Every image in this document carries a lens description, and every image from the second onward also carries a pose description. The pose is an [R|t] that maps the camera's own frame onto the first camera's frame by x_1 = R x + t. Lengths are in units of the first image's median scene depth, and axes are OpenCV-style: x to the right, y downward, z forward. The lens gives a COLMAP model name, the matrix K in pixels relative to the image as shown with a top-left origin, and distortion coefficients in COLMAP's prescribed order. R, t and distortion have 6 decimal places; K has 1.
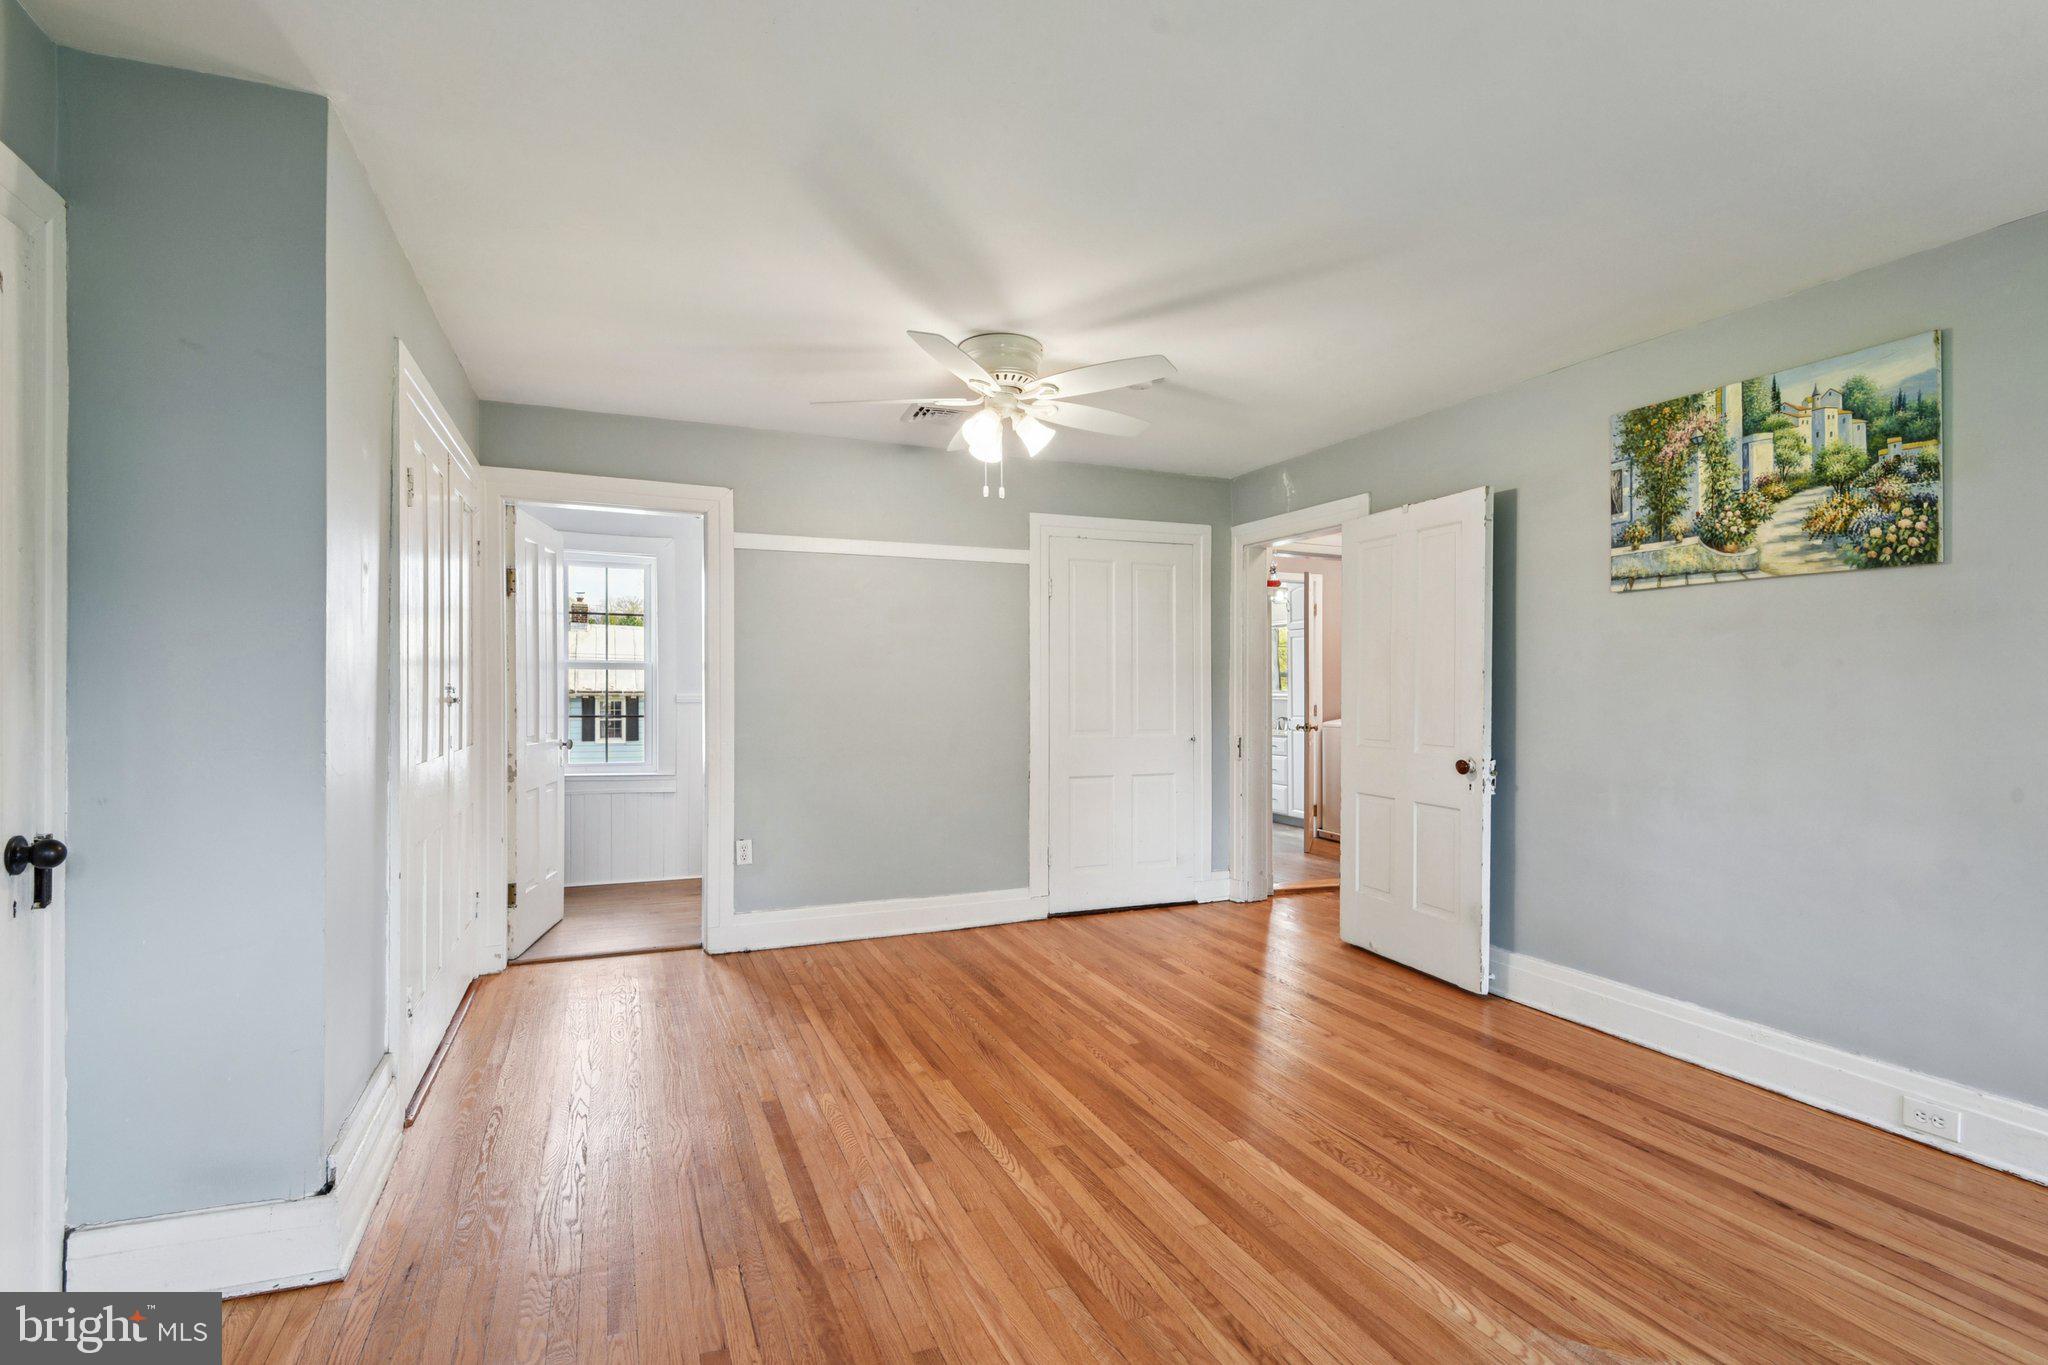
lens RADIAL K [[947.0, 0, 1024.0], [0, 947.0, 682.5], [0, 0, 1]] dist [0.027064, -0.028532]
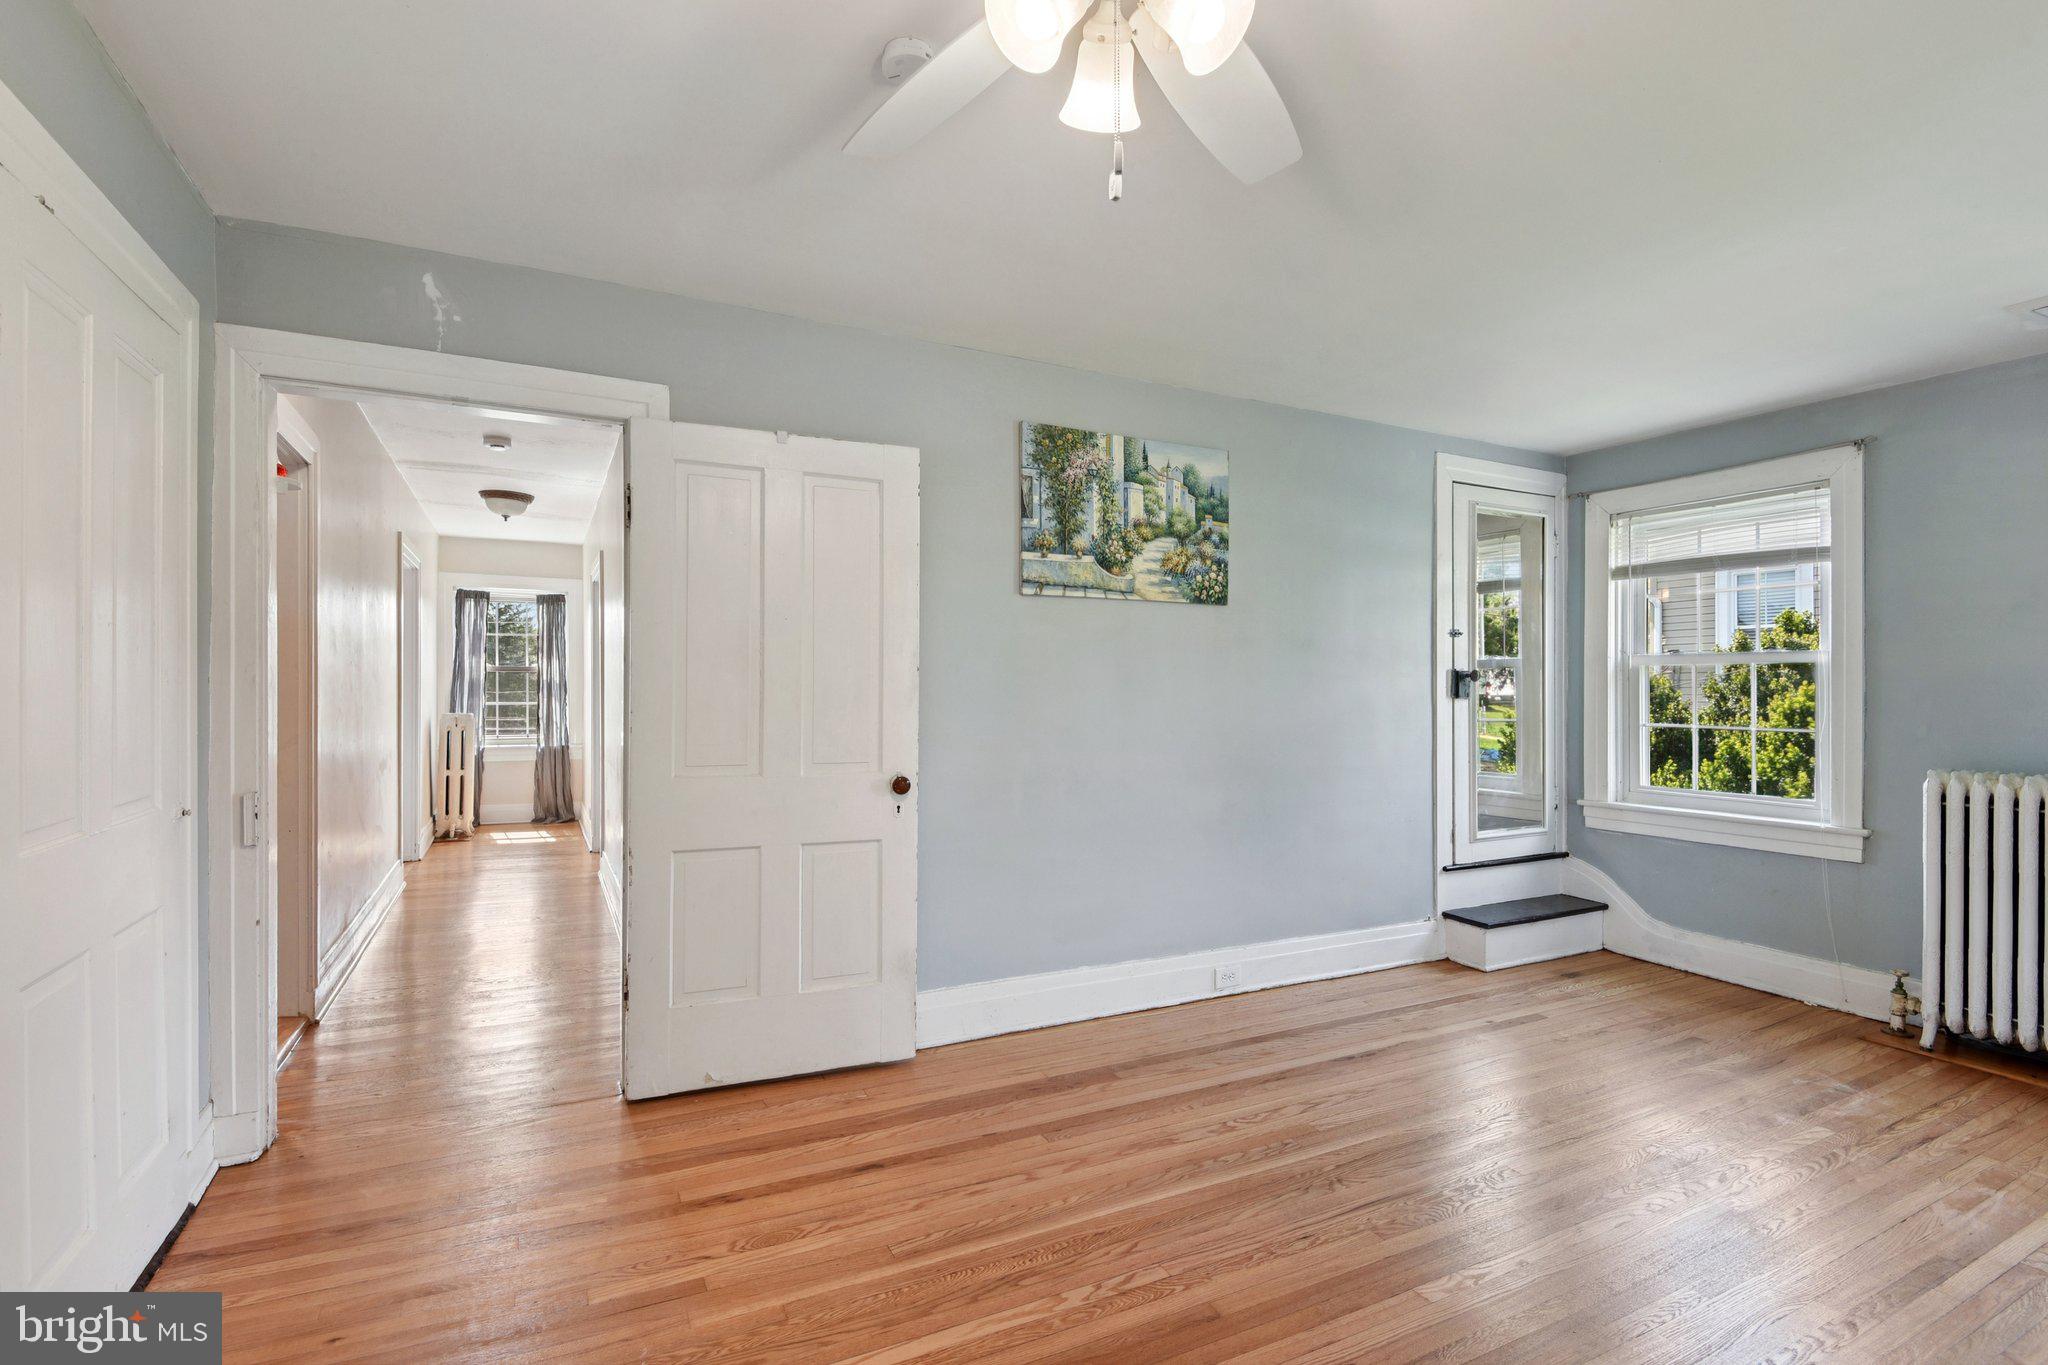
lens RADIAL K [[947.0, 0, 1024.0], [0, 947.0, 682.5], [0, 0, 1]] dist [0.027064, -0.028532]
pose [[-0.053097, 0.009563, 0.998544, -0.443652], [-0.005117, 0.999938, -0.009848, 0.010856], [-0.998576, -0.005632, -0.053045, 1.186243]]
